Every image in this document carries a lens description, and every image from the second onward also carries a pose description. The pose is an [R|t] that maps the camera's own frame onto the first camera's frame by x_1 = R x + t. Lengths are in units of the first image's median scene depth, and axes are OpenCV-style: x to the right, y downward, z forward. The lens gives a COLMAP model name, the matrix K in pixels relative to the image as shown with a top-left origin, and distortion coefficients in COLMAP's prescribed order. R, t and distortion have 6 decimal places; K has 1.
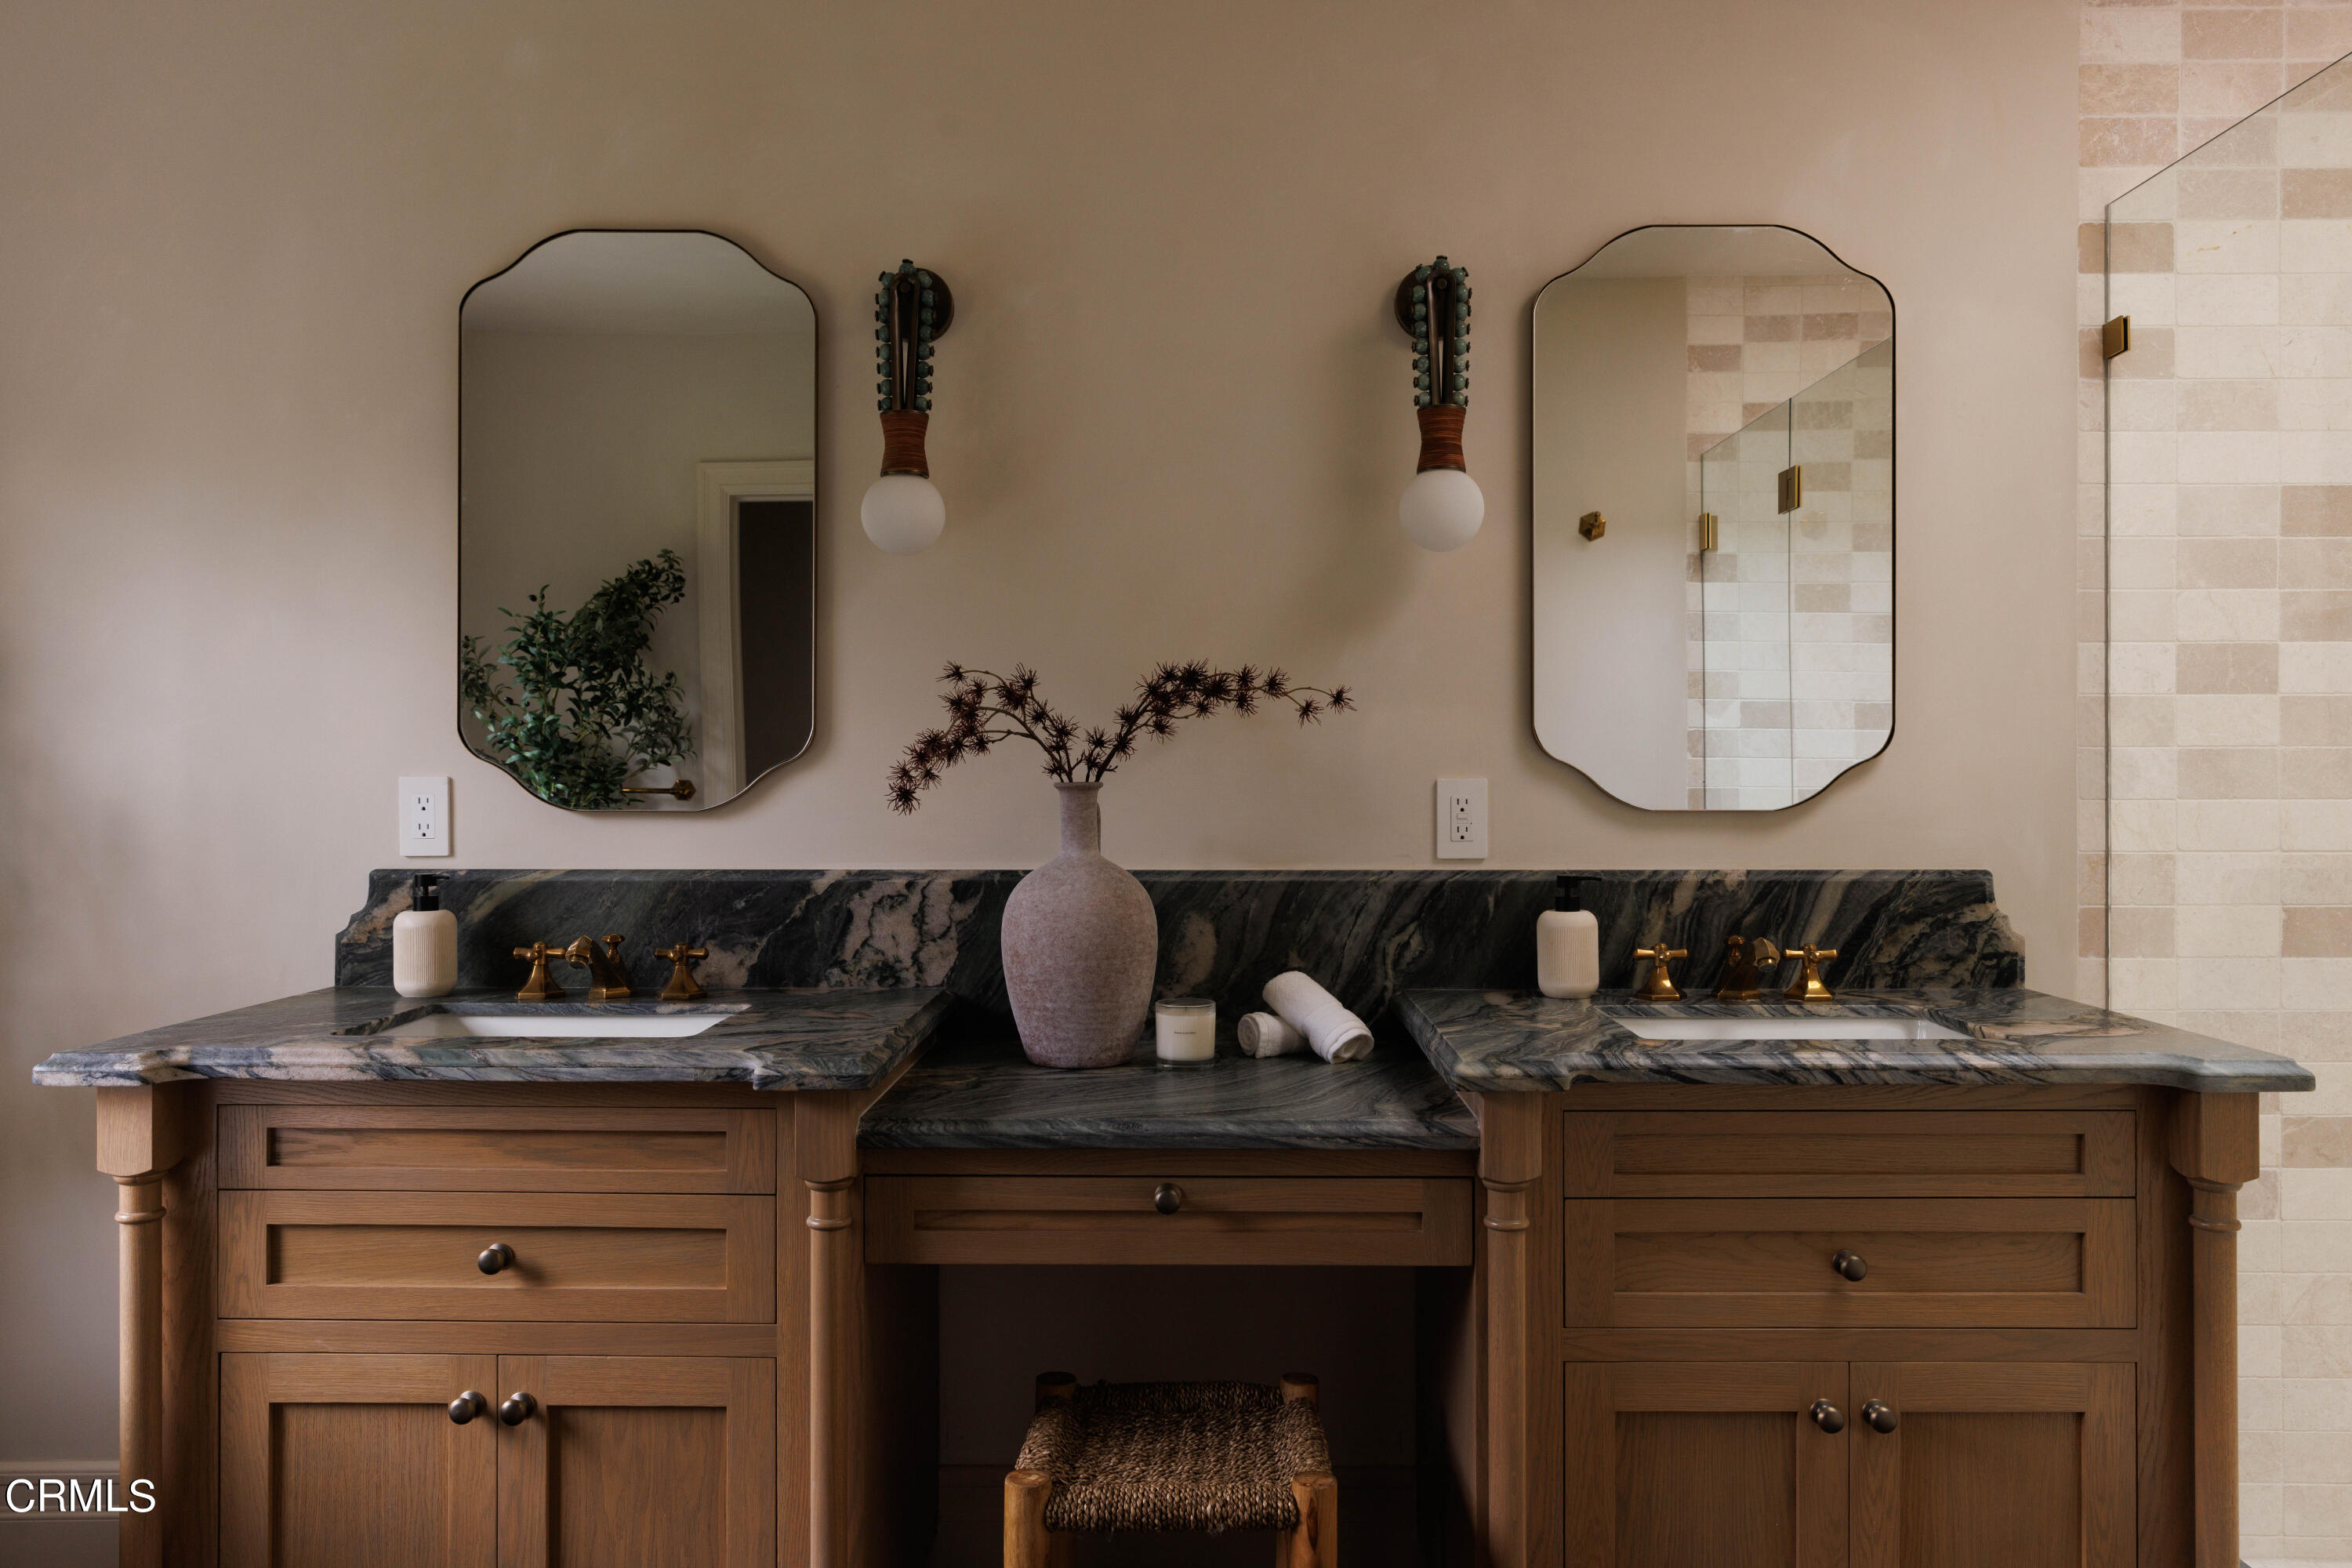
lens RADIAL K [[1799.5, 0, 1179.6], [0, 1799.5, 779.1], [0, 0, 1]] dist [0.007528, 0.002532]
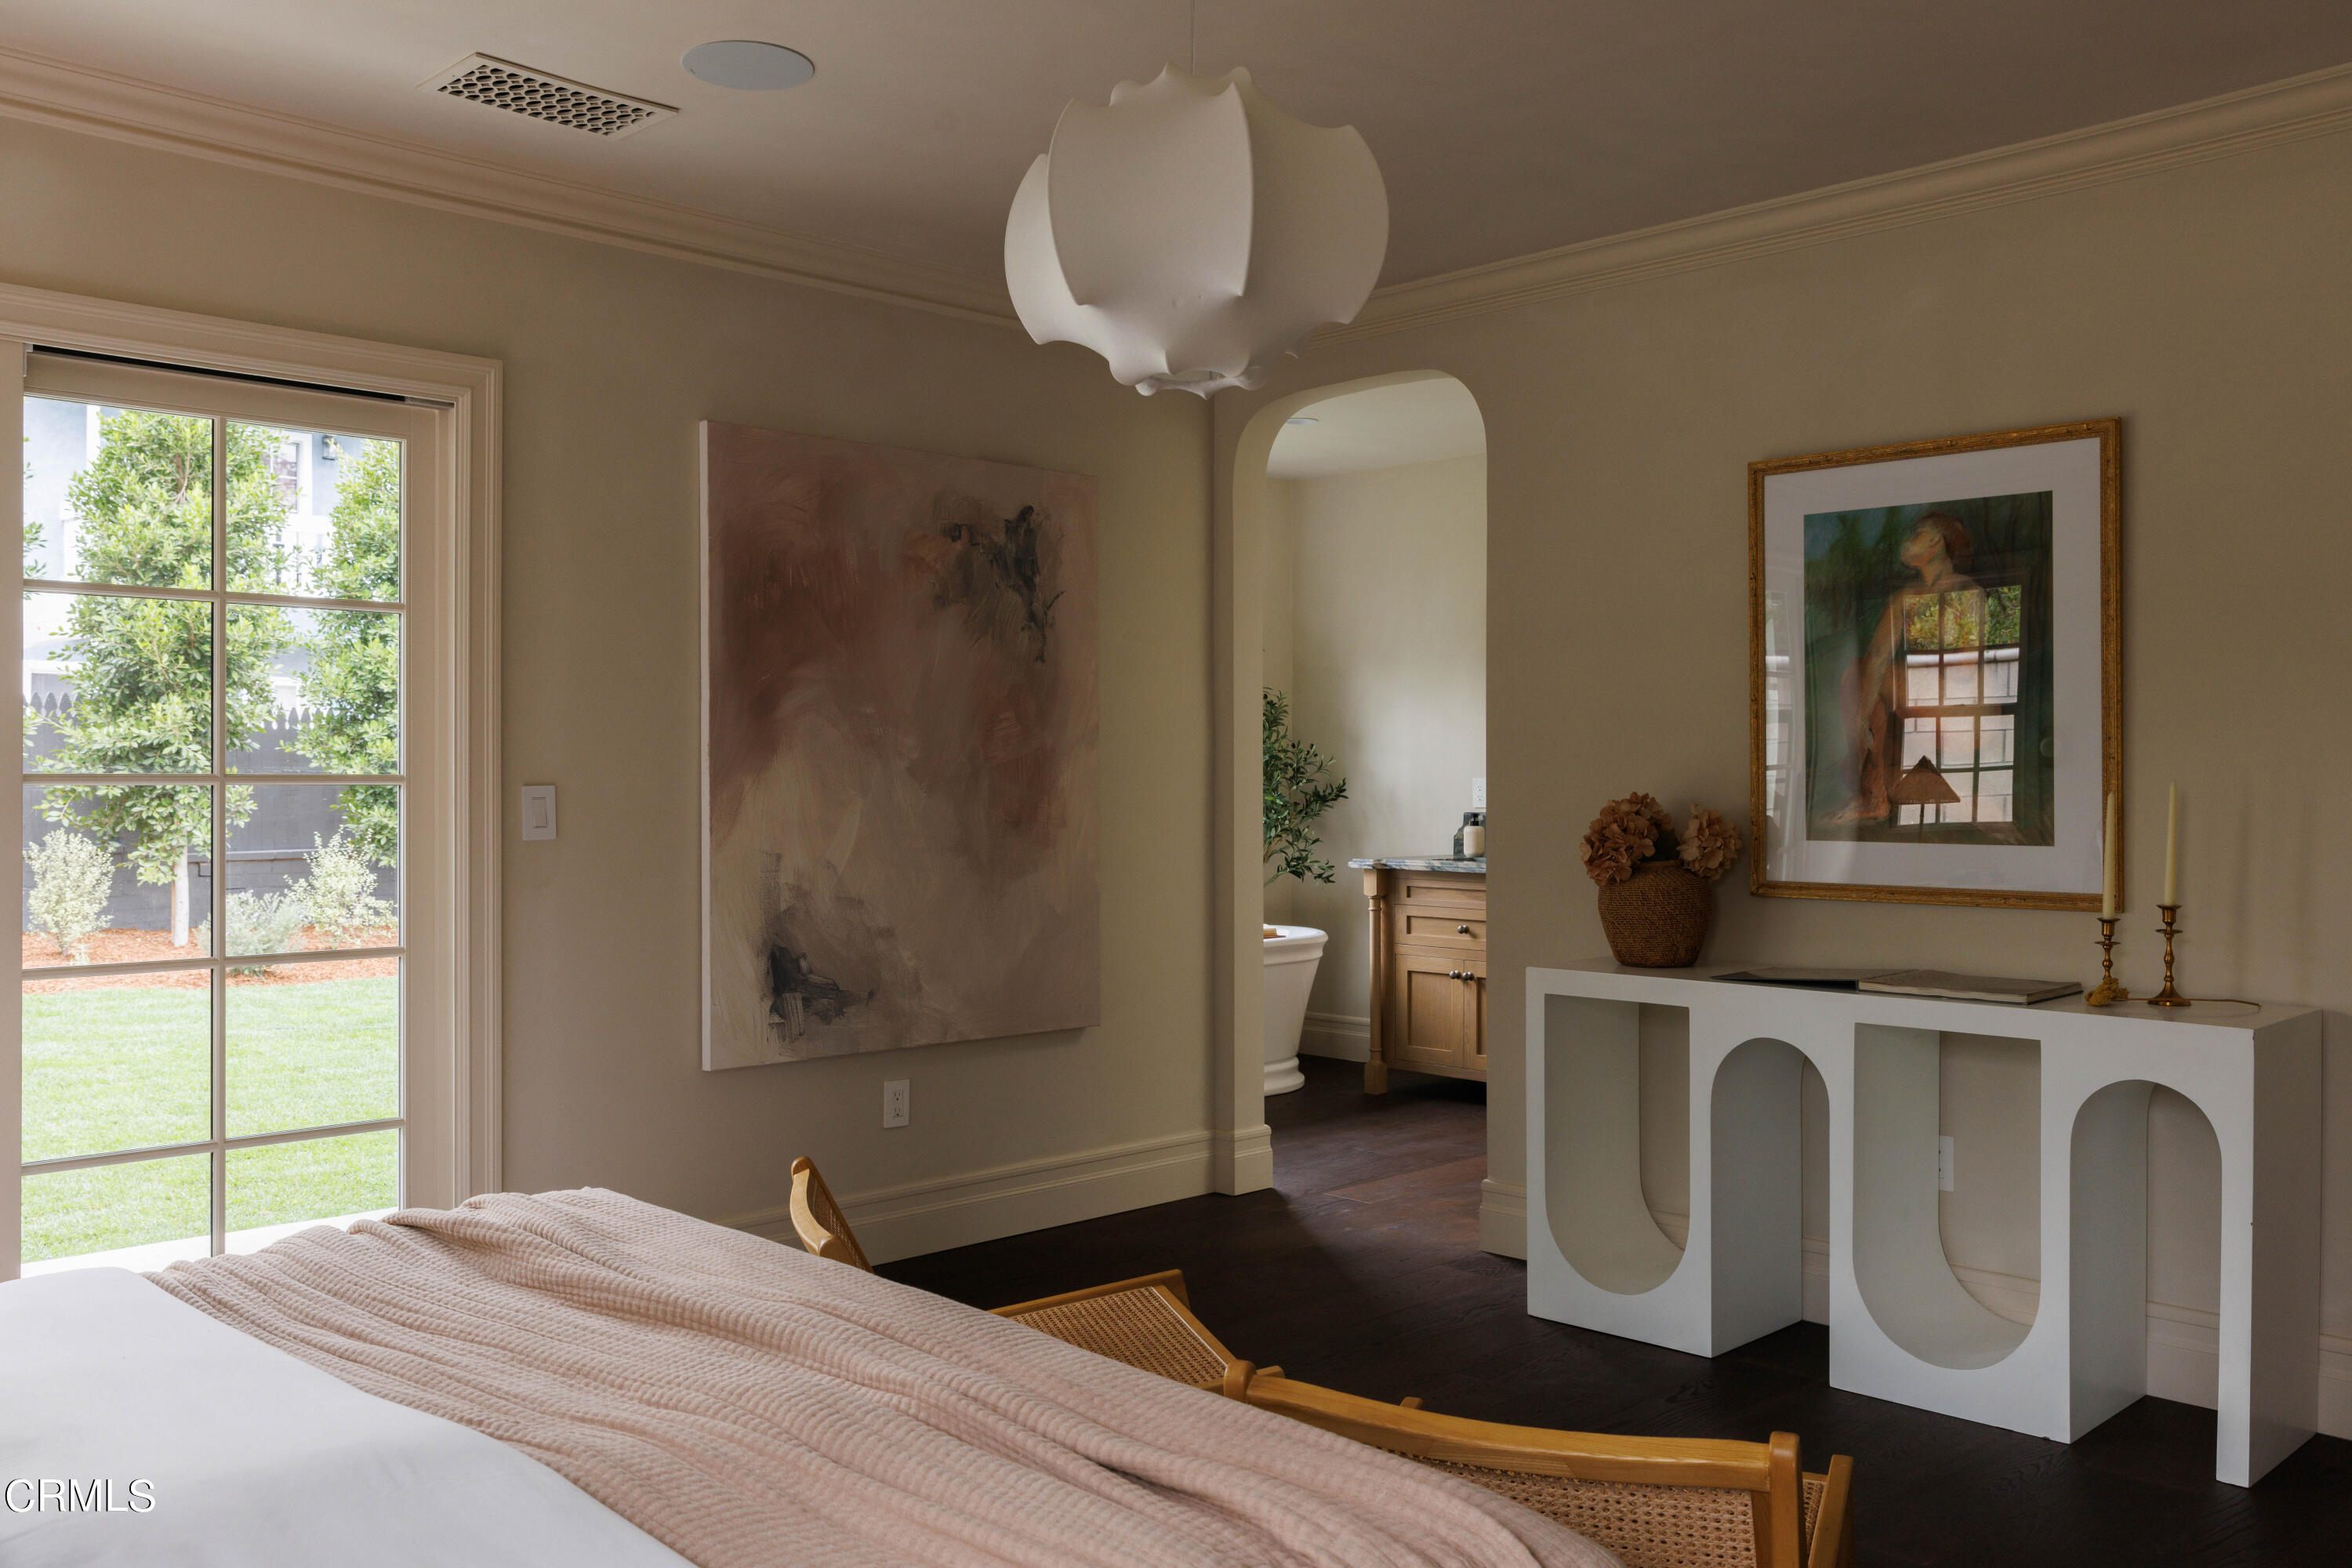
lens RADIAL K [[1975.9, 0, 1176.5], [0, 1975.9, 781.0], [0, 0, 1]] dist [-0.000431, -0.000017]
pose [[0.722287, 0.008372, -0.691542, 1.676542], [-0.010309, 0.999946, 0.001339, 0.002307], [0.691516, 0.006162, 0.722335, -1.889544]]
